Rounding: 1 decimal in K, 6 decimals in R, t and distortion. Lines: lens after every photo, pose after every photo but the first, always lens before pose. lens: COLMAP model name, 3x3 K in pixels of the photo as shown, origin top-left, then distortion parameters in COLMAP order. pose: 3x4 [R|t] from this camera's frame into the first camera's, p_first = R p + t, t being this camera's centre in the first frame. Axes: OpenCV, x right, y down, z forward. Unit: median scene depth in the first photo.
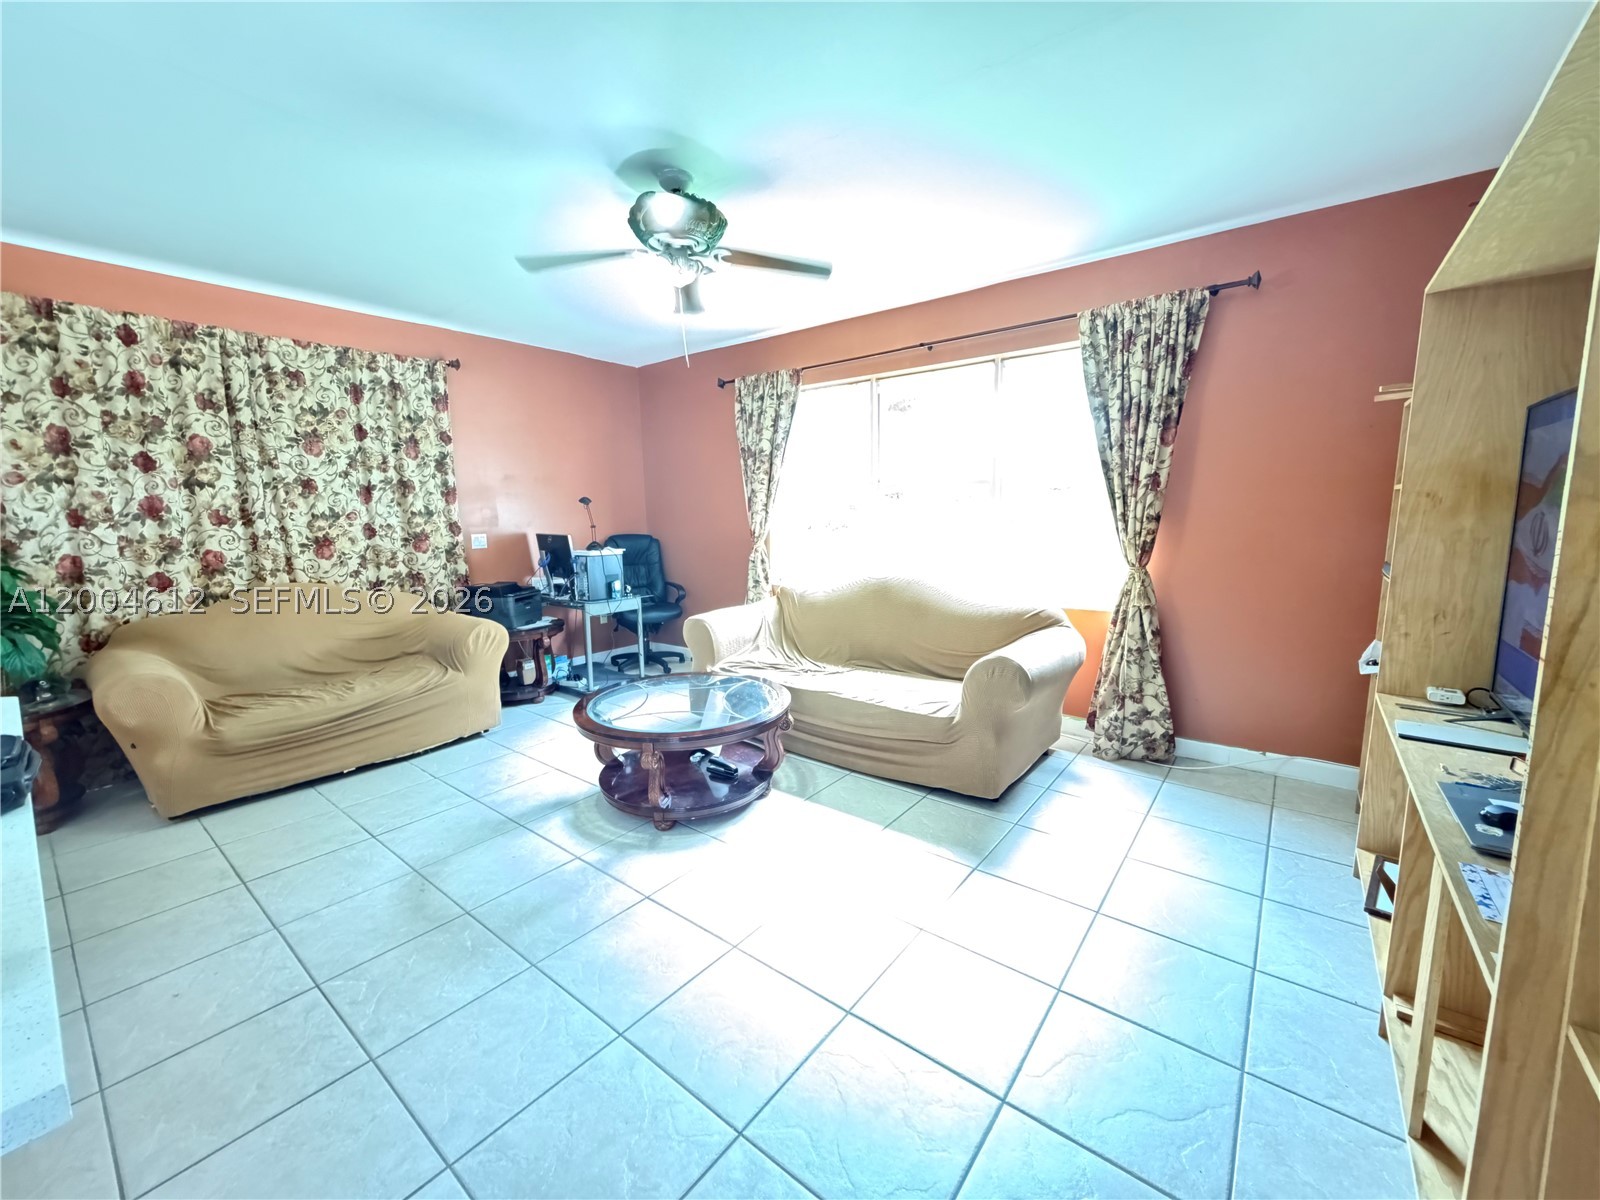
lens RADIAL K [[640.0, 0, 800.1], [0, 640.0, 601.2], [0, 0, 1]] dist [-0.000056, -0.000004]
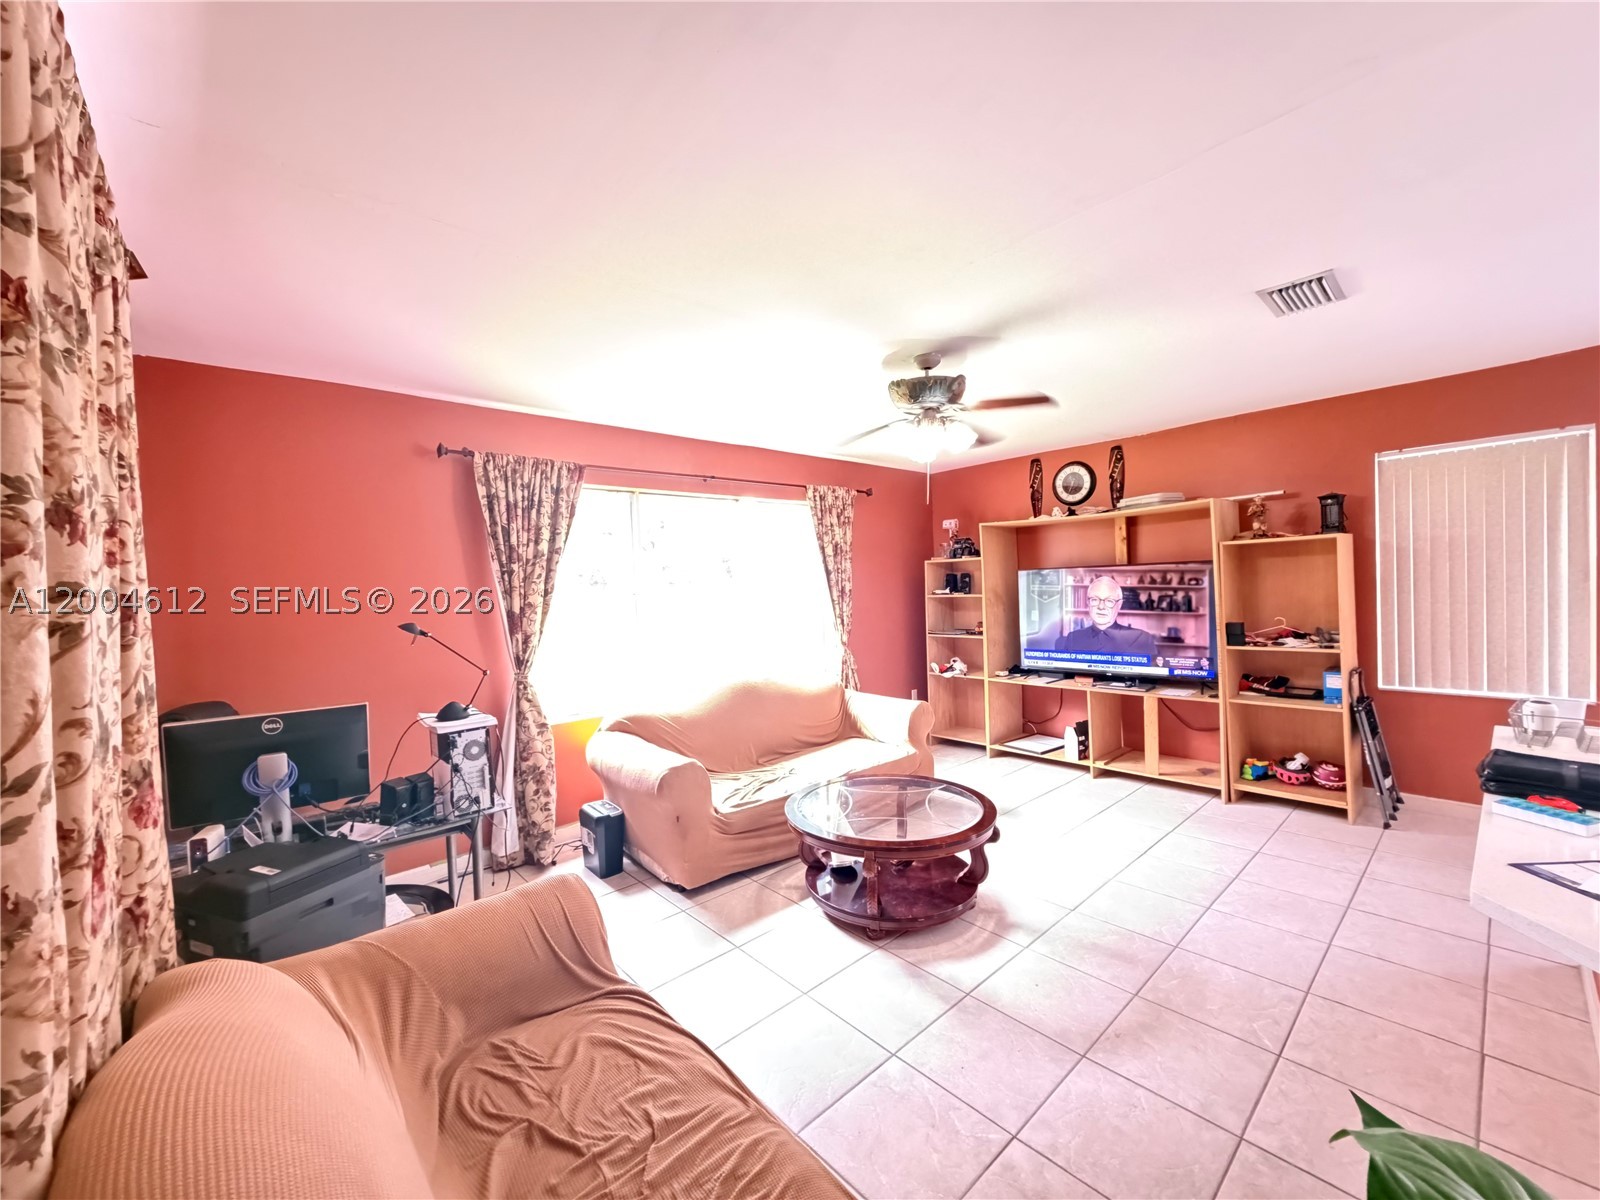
lens RADIAL K [[640.0, 0, 797.8], [0, 640.0, 594.1], [0, 0, 1]] dist [-0.000056, -0.000004]
pose [[0.172696, -0.001117, 0.984975, -1.107757], [0.178833, 0.983415, -0.030240, -0.155656], [-0.968605, 0.181368, 0.170031, 0.829372]]
